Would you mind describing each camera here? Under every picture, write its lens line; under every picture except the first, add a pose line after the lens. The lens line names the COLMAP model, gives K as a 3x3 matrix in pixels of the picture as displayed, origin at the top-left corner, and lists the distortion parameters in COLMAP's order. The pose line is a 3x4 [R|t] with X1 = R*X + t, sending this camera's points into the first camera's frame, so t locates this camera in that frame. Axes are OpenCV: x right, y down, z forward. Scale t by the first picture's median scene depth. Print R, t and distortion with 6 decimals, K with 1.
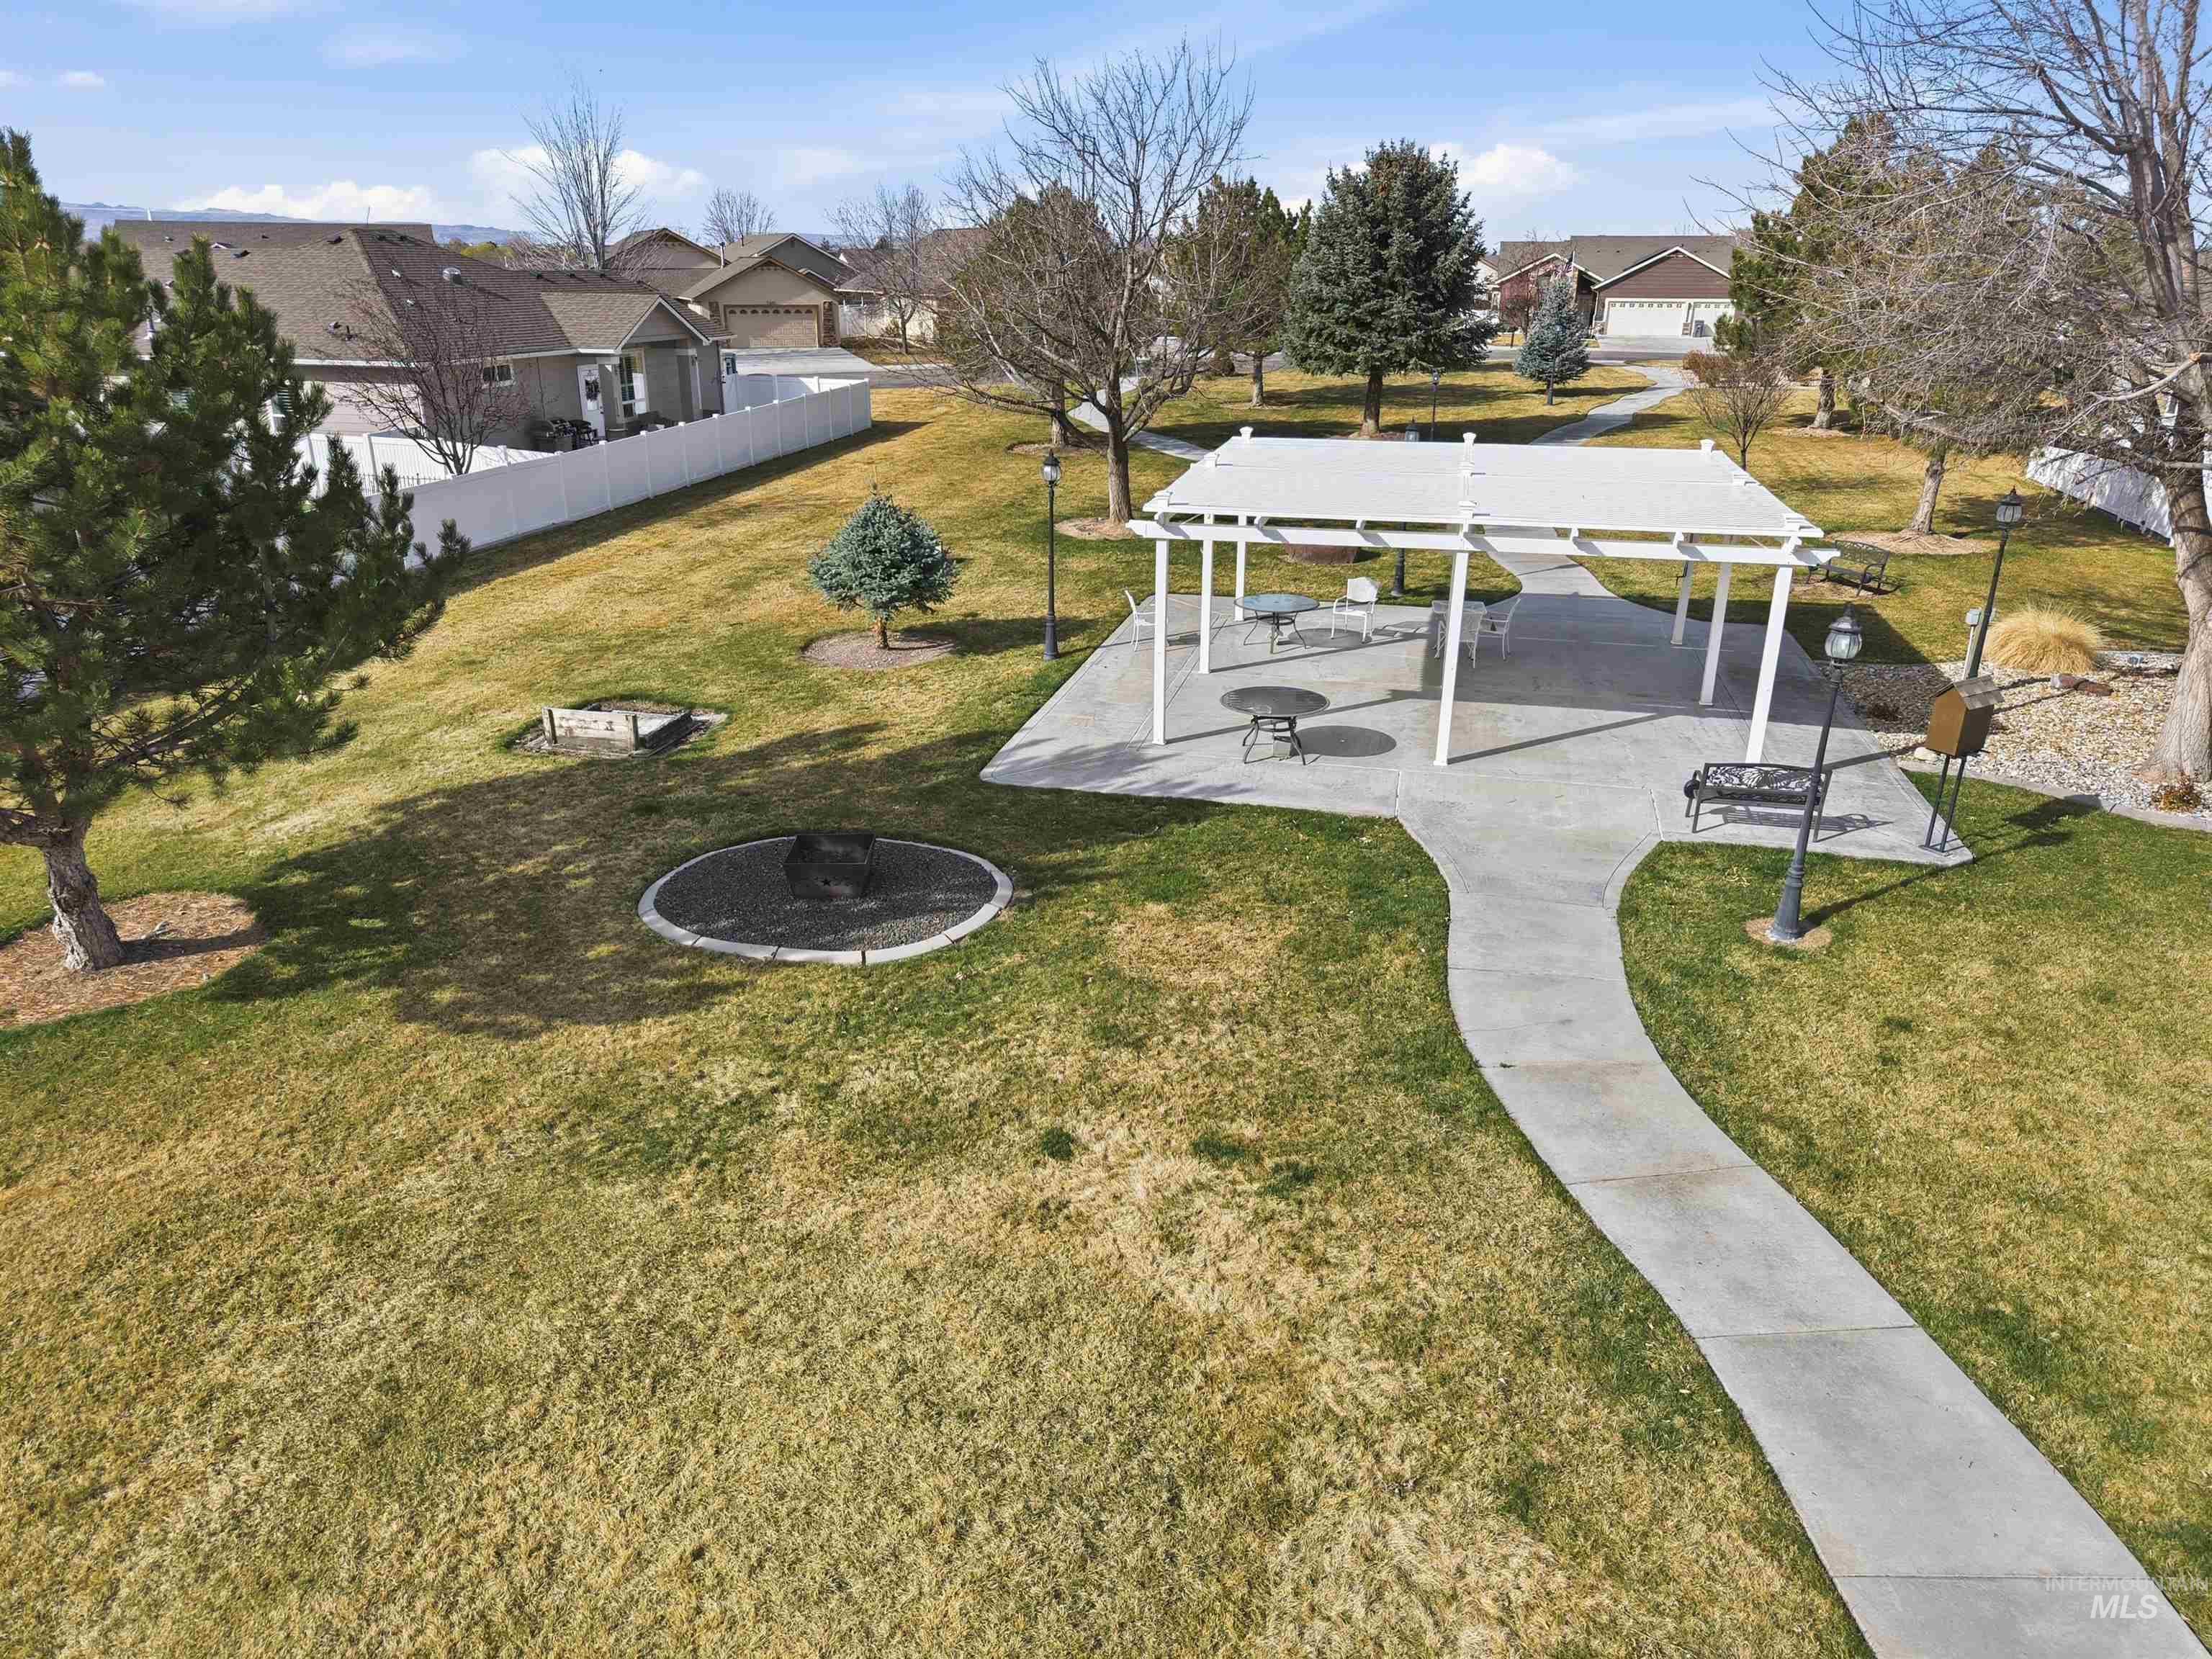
lens RADIAL K [[1498.6, 0, 1117.6], [0, 1498.6, 826.0], [0, 0, 1]] dist [0.011968, -0.018503]
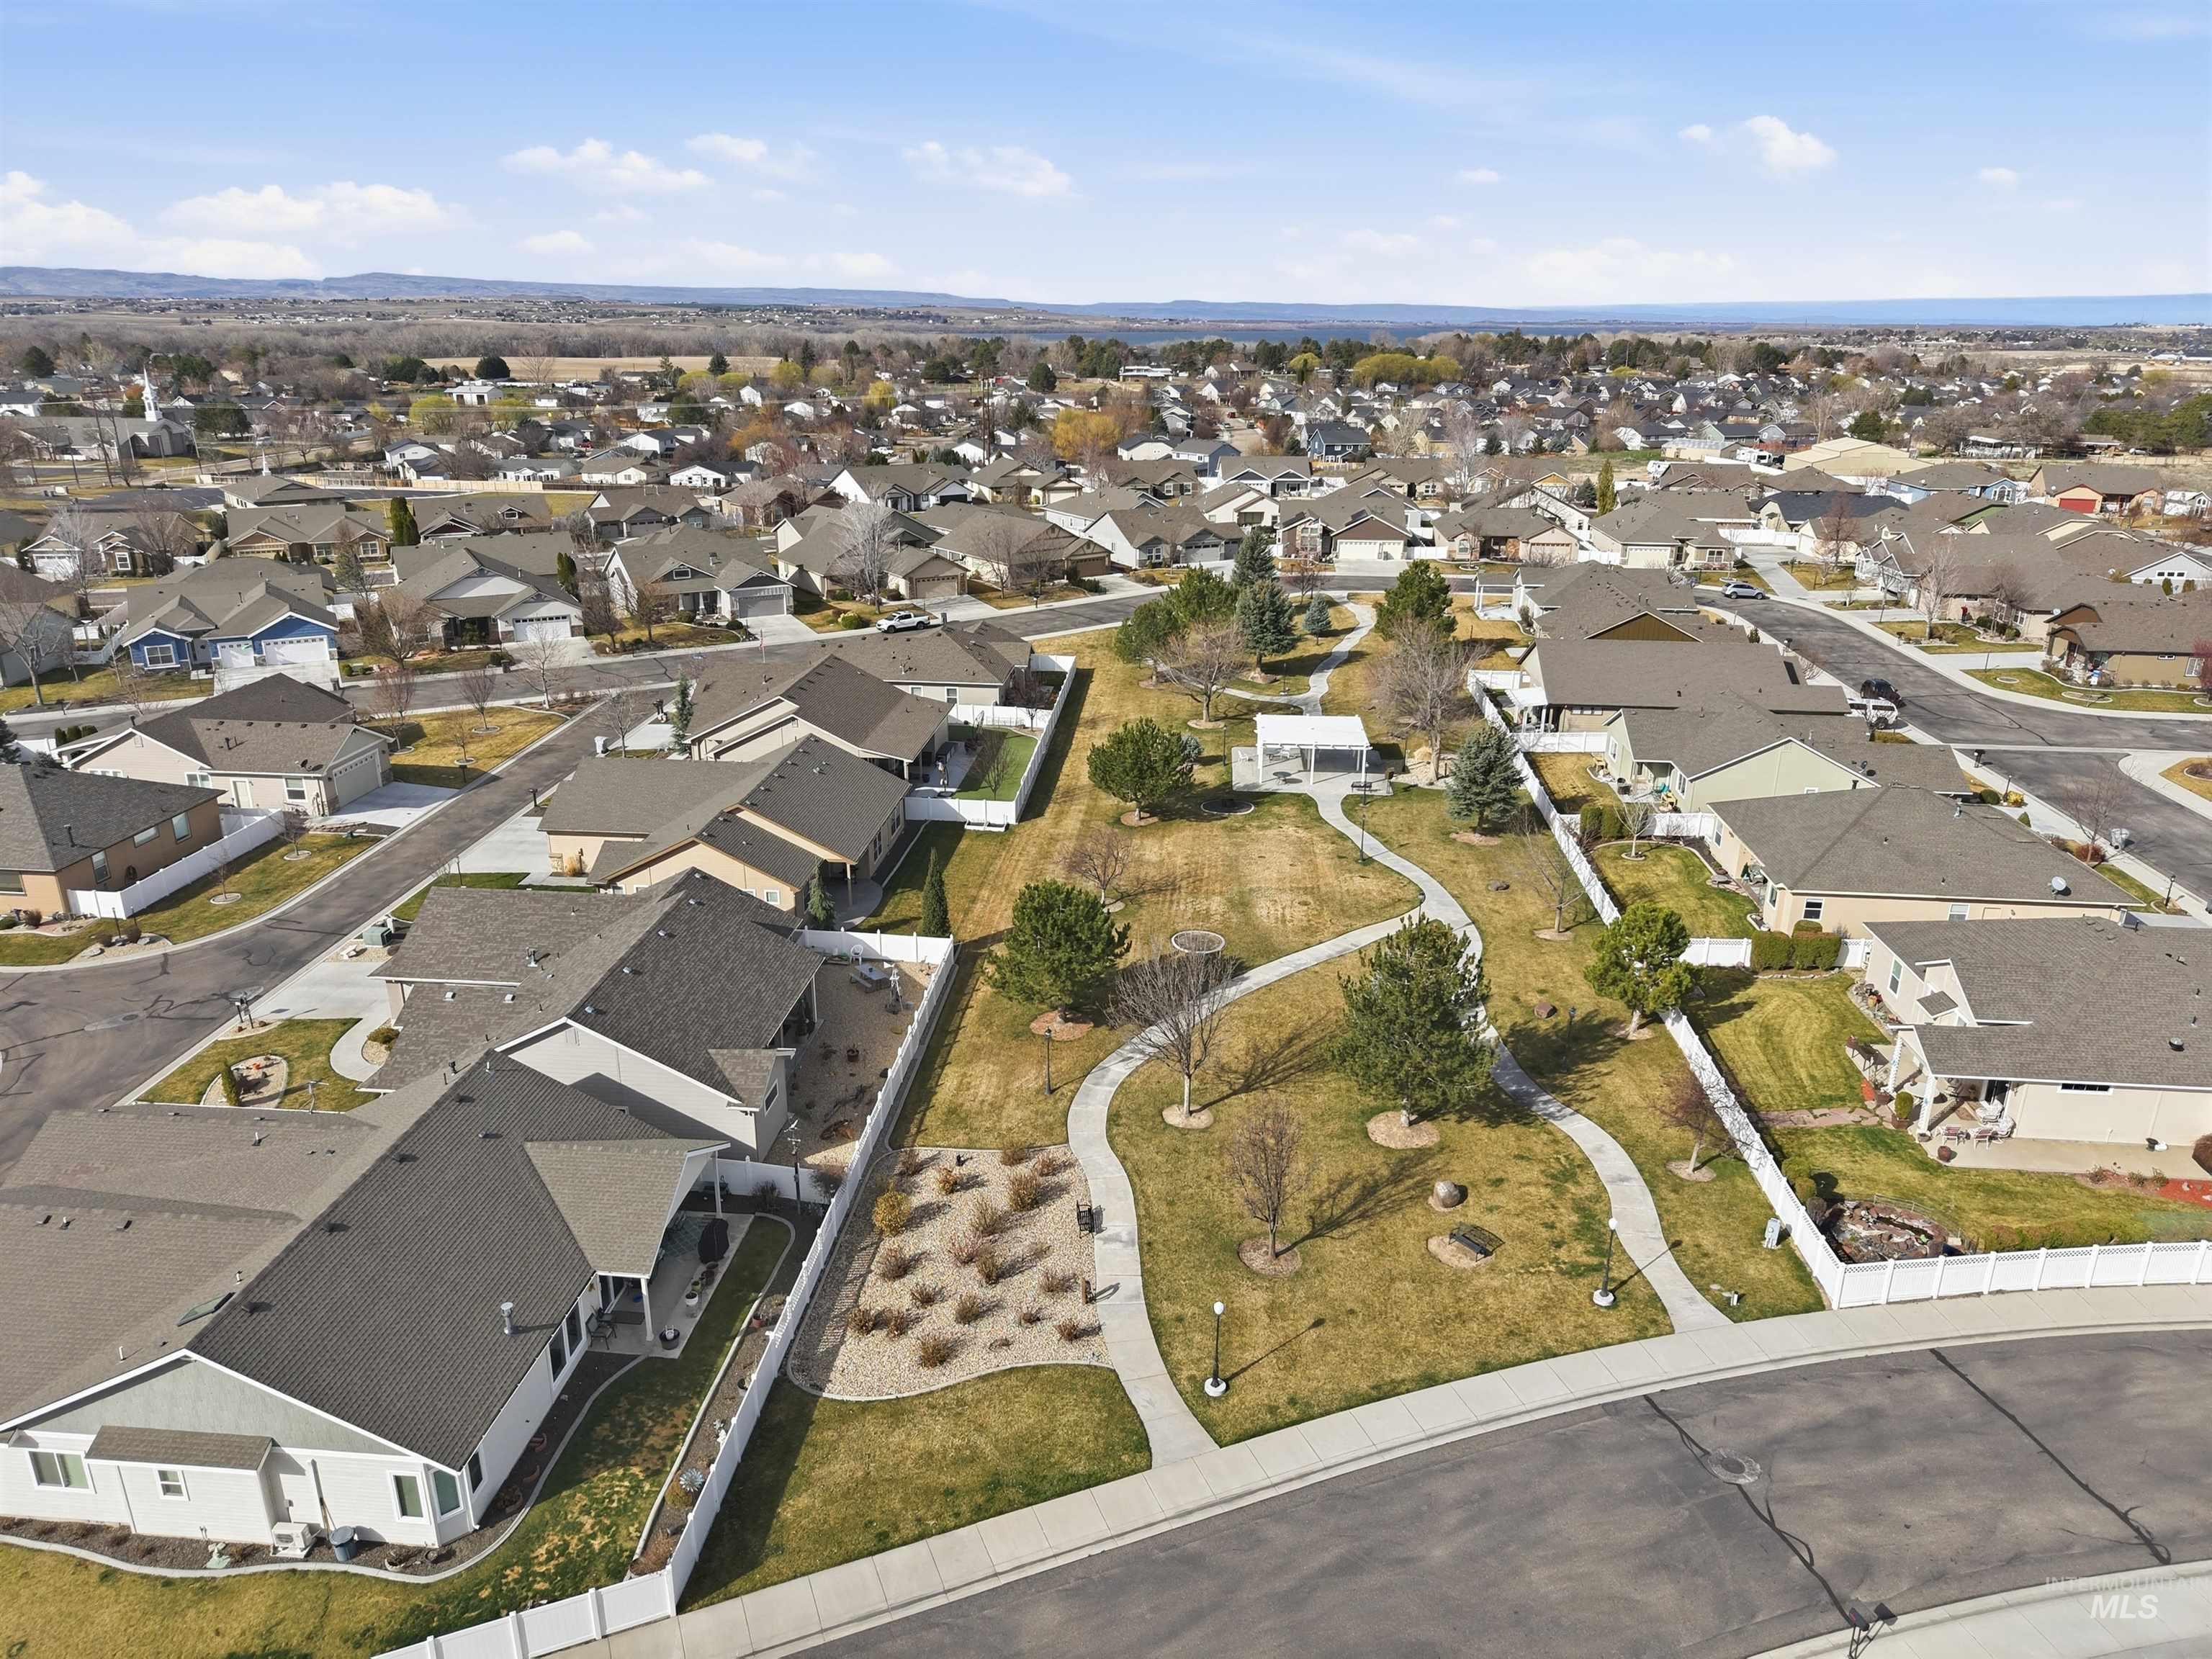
lens RADIAL K [[1498.6, 0, 1119.7], [0, 1498.6, 839.4], [0, 0, 1]] dist [0.011968, -0.018503]
pose [[0.987276, -0.048993, 0.151284, -1.504796], [0.052030, 0.998514, -0.016184, 0.244961], [-0.150266, 0.023850, 0.988358, -4.947713]]
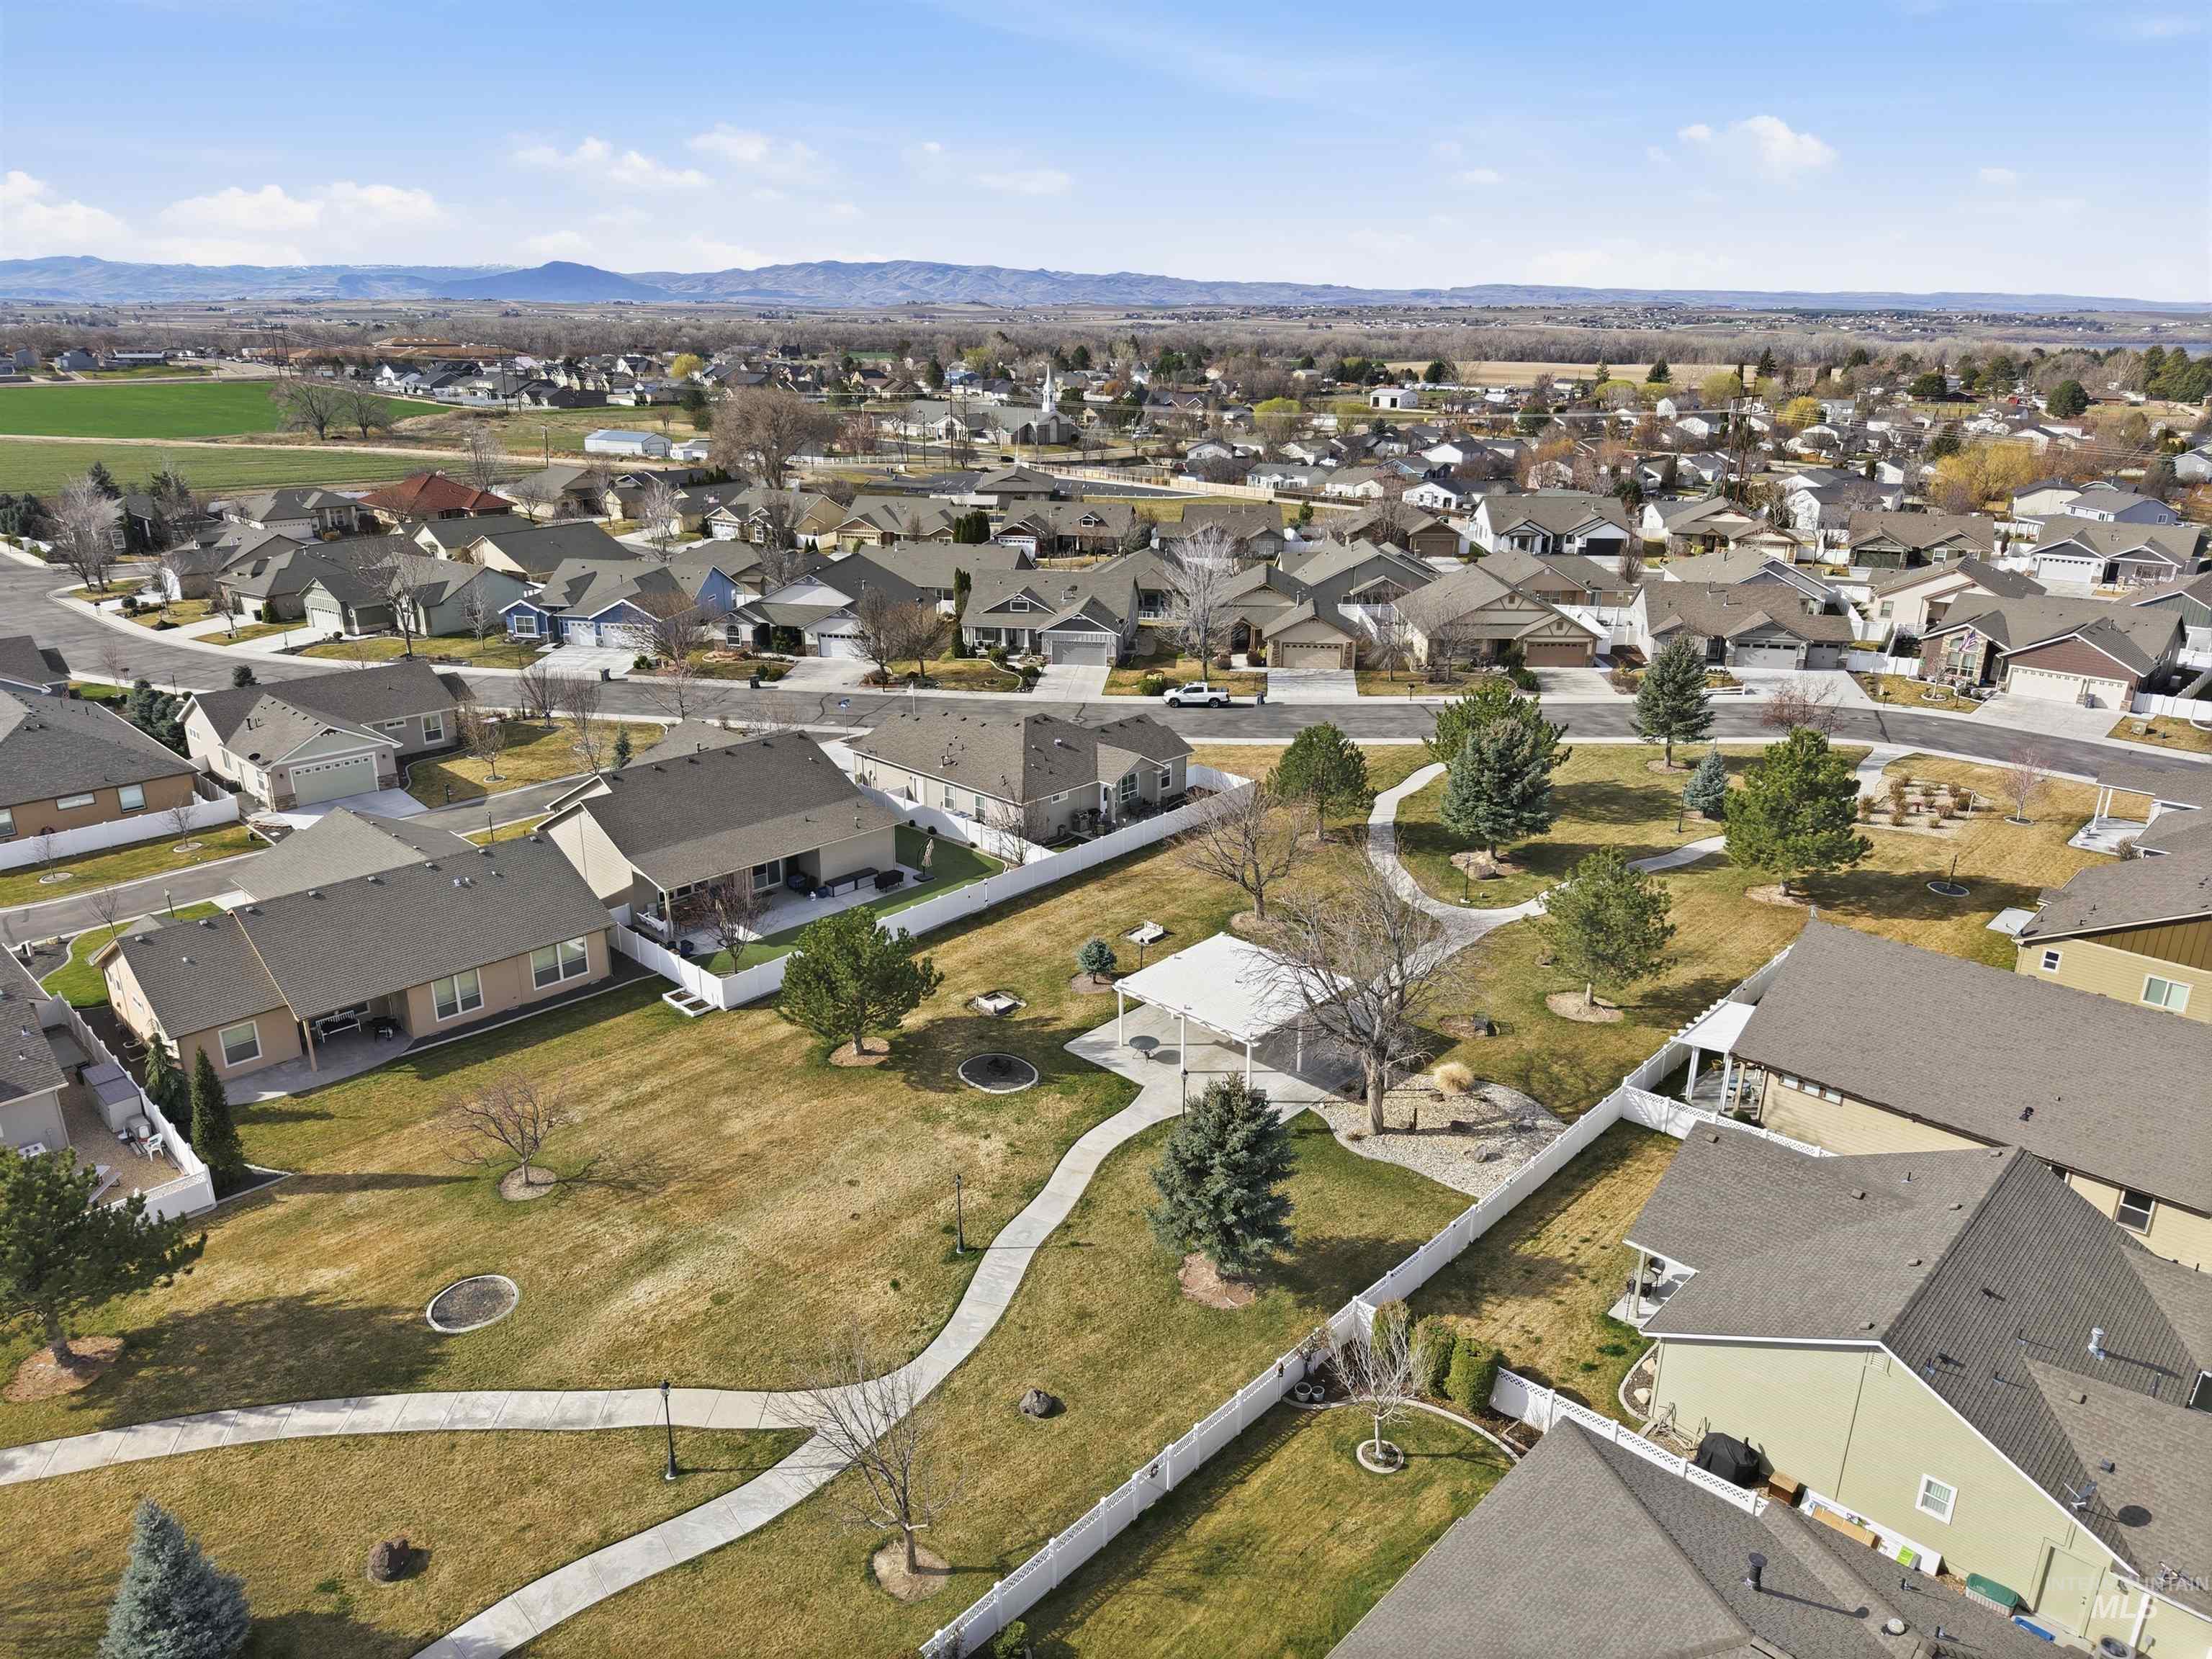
lens RADIAL K [[1498.6, 0, 1089.4], [0, 1498.6, 815.7], [0, 0, 1]] dist [0.011968, -0.018503]
pose [[0.862830, 0.162256, -0.478745, 1.749563], [-0.179719, 0.983672, 0.009483, -0.682803], [0.472467, 0.077858, 0.877903, -2.404675]]
